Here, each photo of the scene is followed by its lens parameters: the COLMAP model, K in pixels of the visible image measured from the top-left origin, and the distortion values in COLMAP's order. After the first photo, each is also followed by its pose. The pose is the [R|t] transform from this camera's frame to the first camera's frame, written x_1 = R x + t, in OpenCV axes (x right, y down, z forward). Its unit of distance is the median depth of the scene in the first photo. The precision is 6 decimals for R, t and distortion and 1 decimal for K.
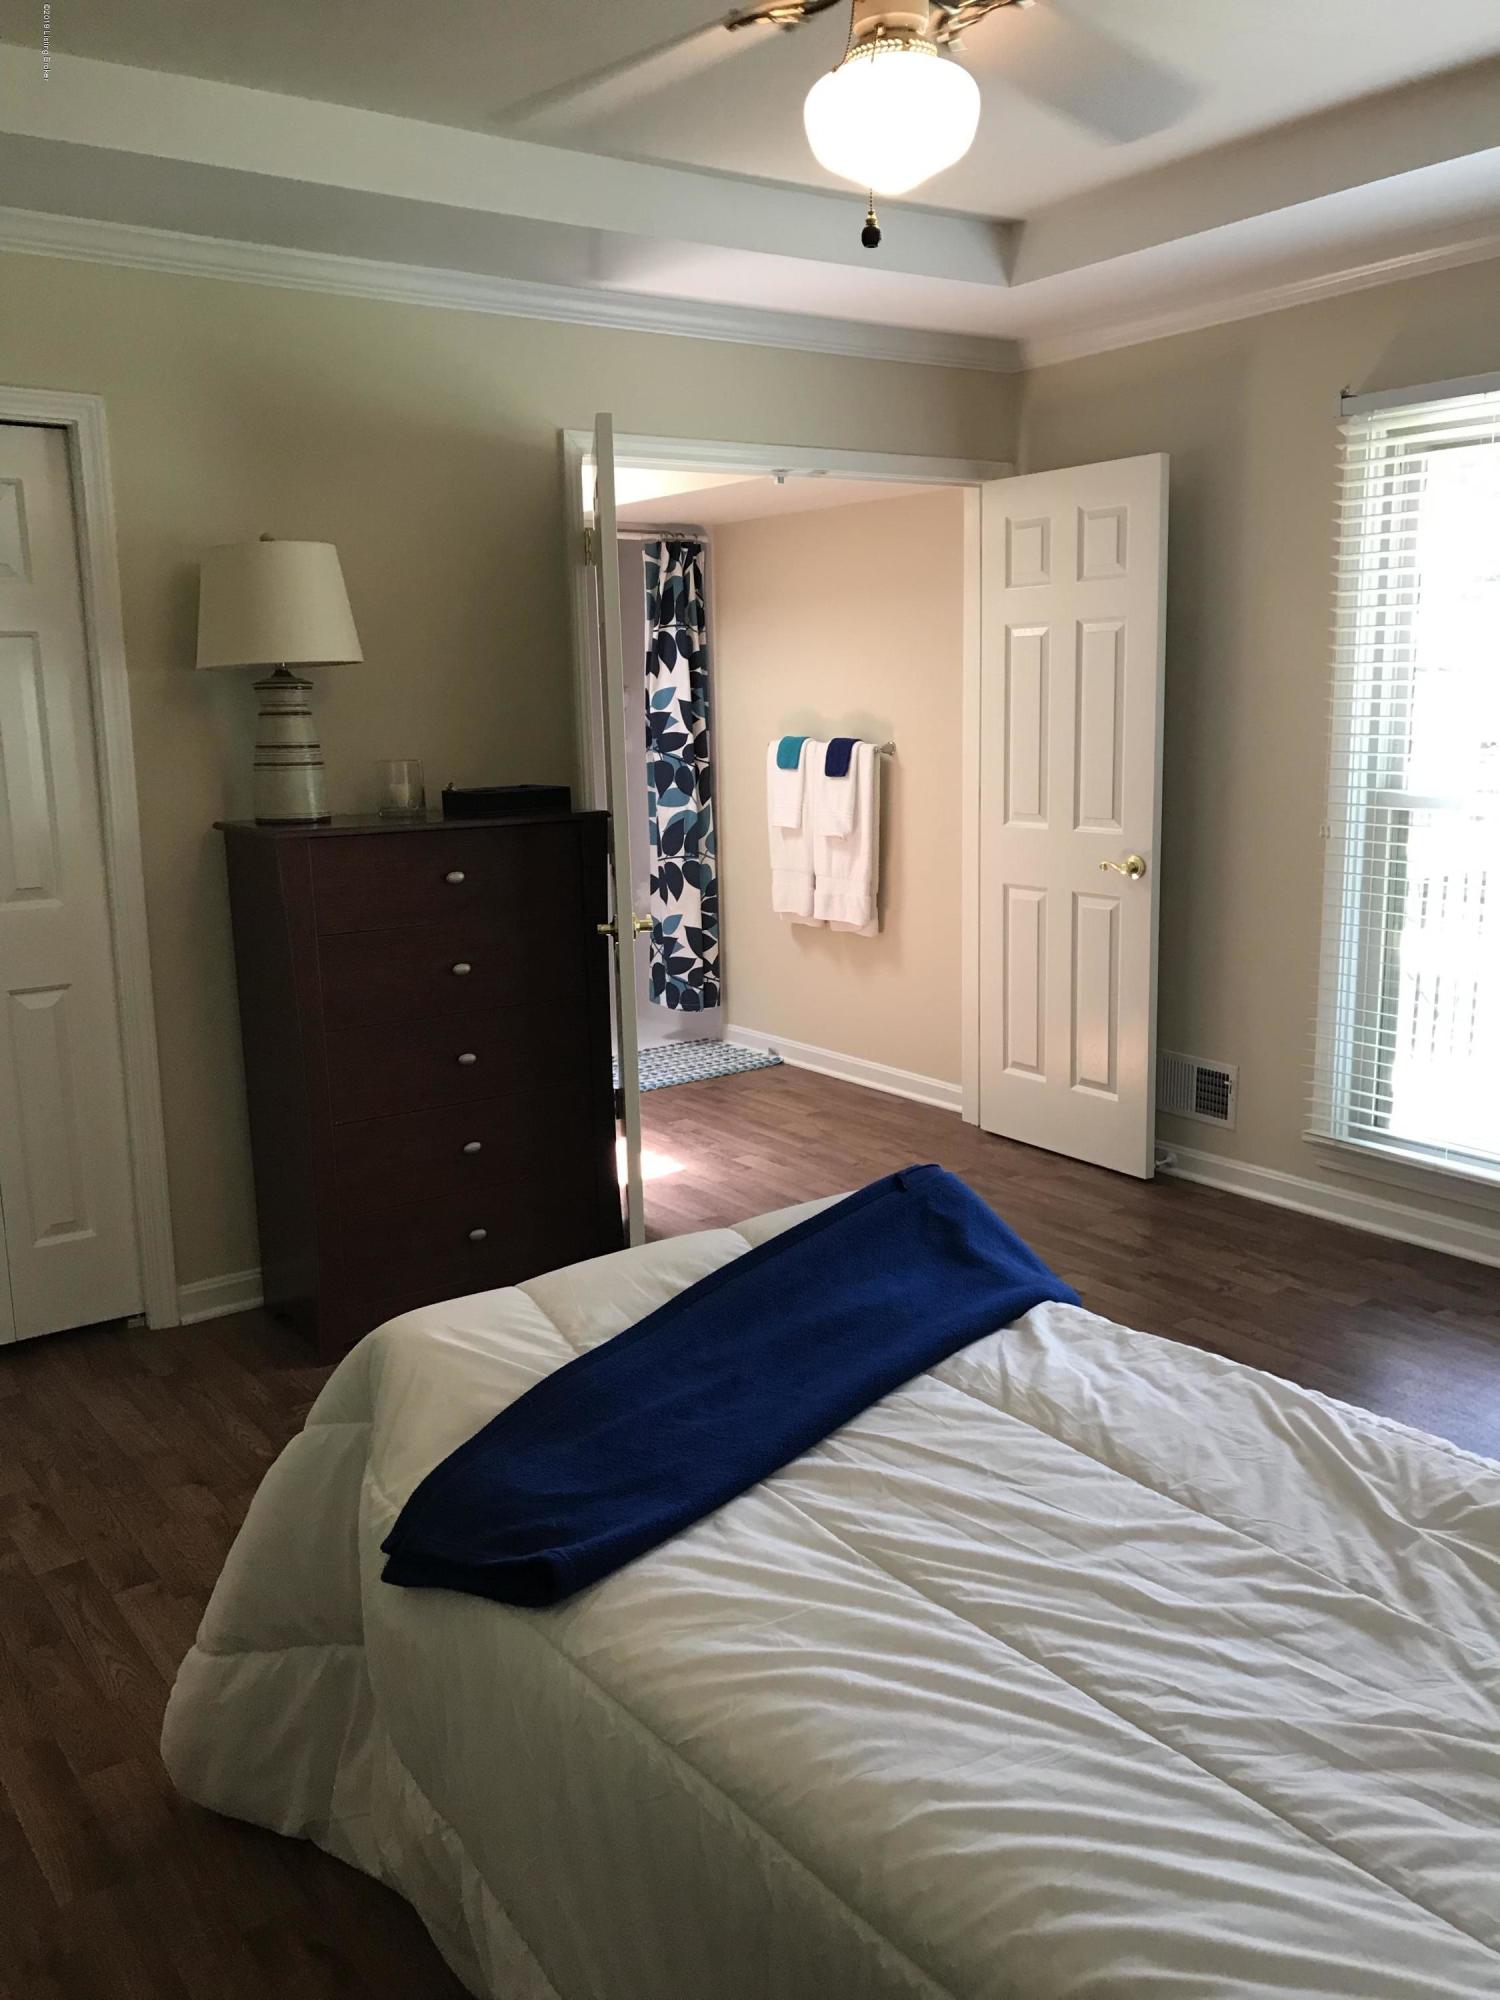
lens RADIAL K [[1683.4, 0, 752.7], [0, 1683.4, 1016.0], [0, 0, 1]] dist [0.076778, -0.008741]
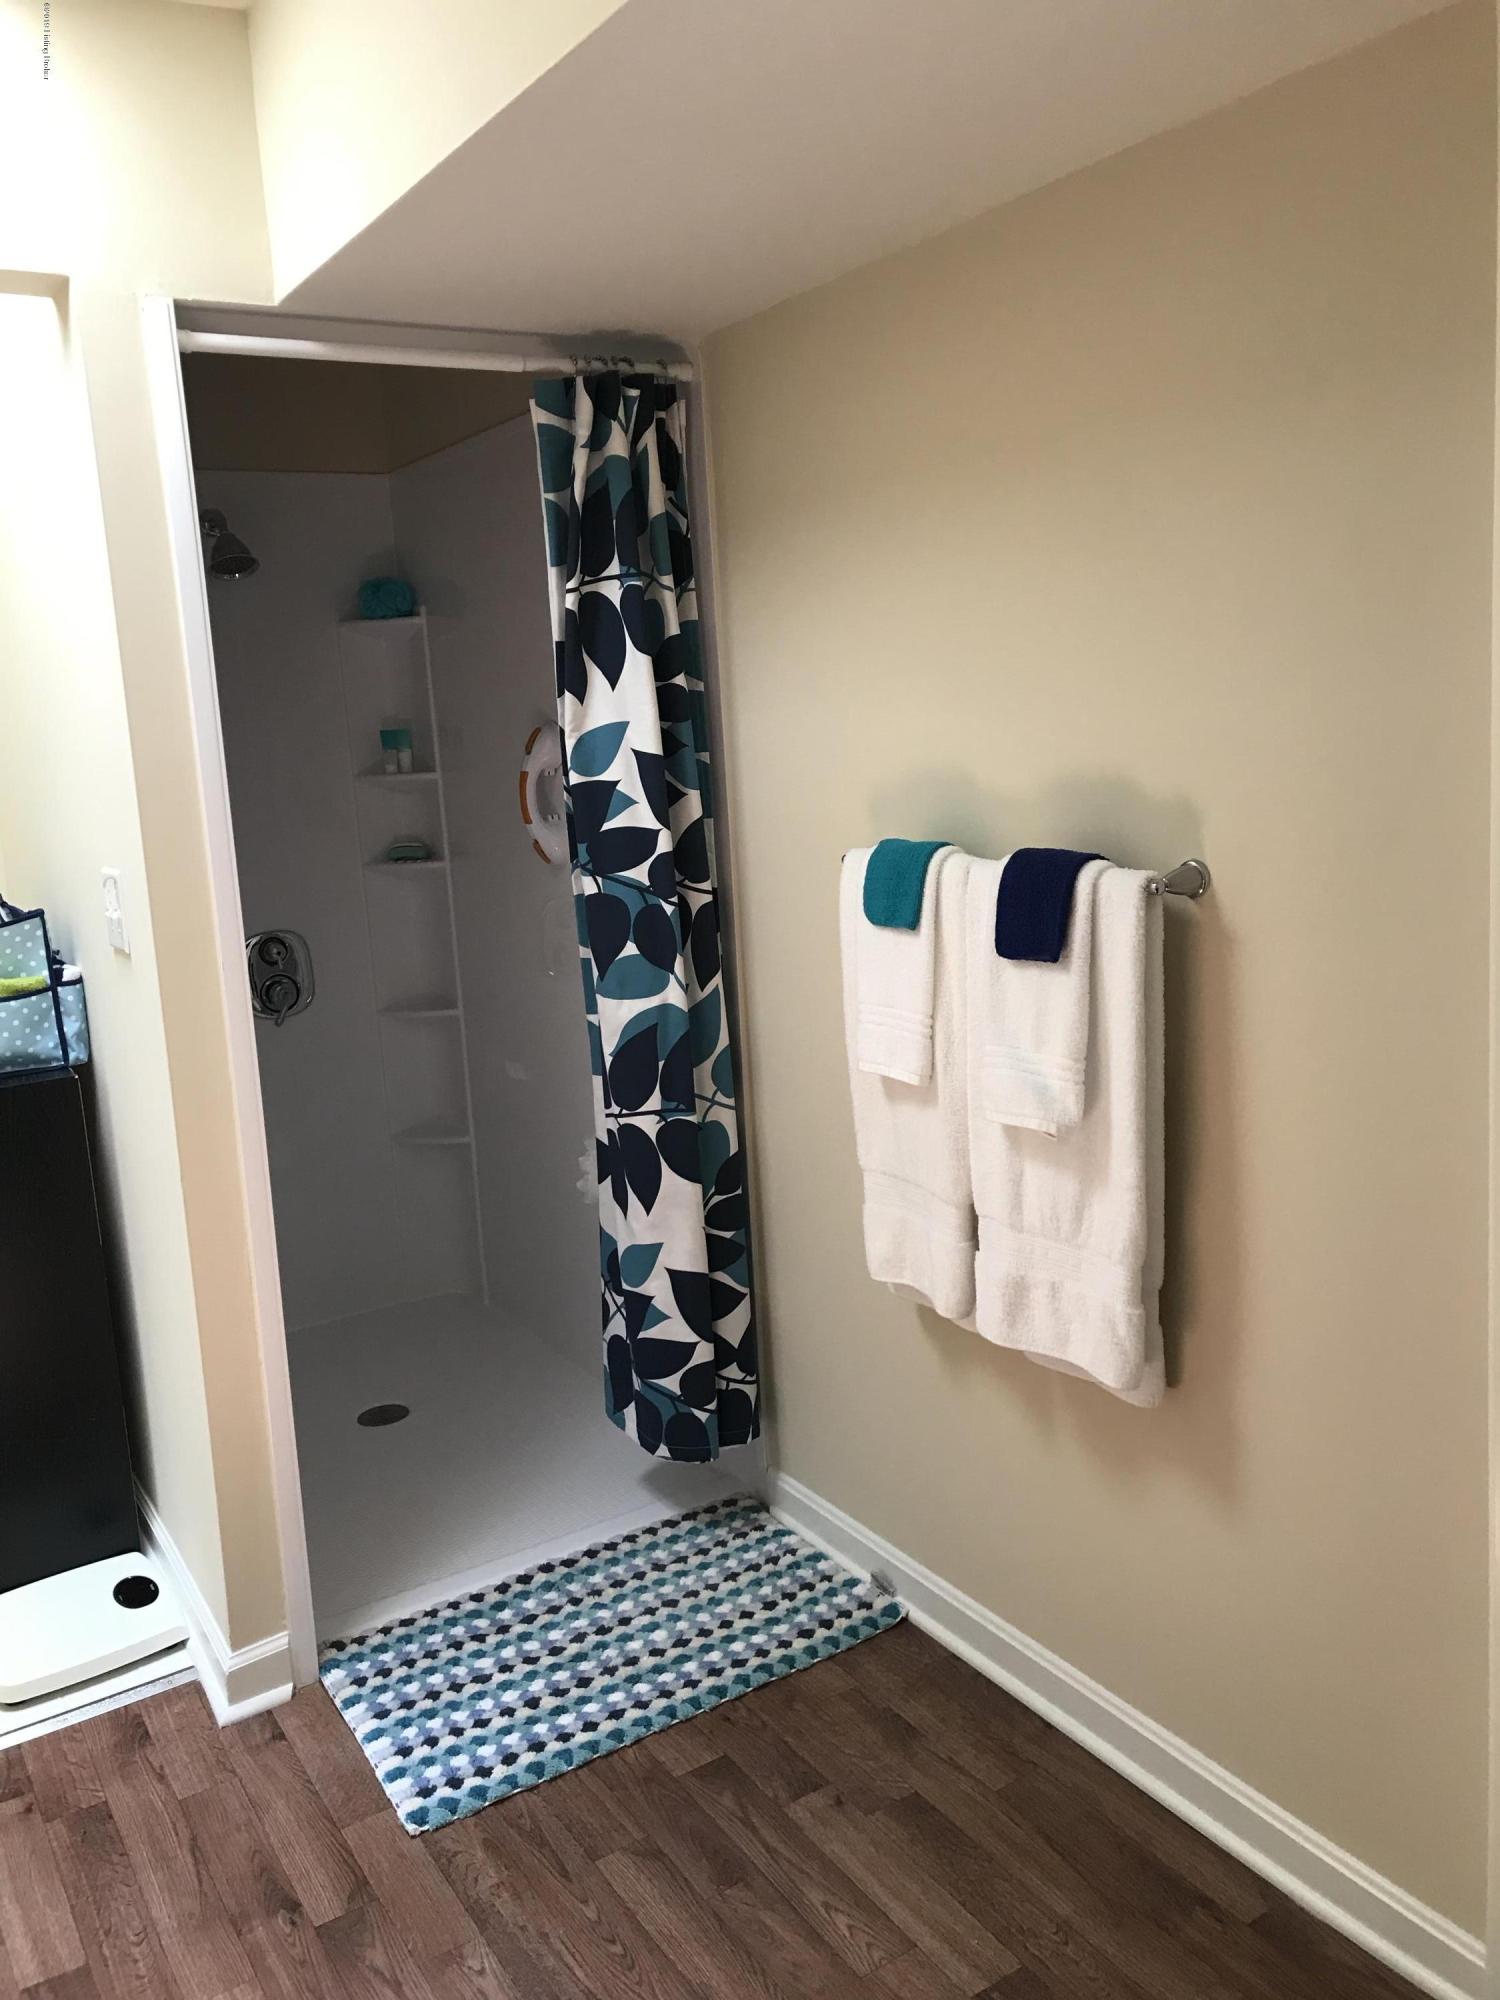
lens RADIAL K [[1683.4, 0, 736.2], [0, 1683.4, 986.1], [0, 0, 1]] dist [0.076778, -0.008741]
pose [[0.995716, -0.028375, -0.088005, 0.017454], [0.025798, 0.999208, -0.030284, -0.115232], [0.088794, 0.027884, 0.995660, 0.583933]]
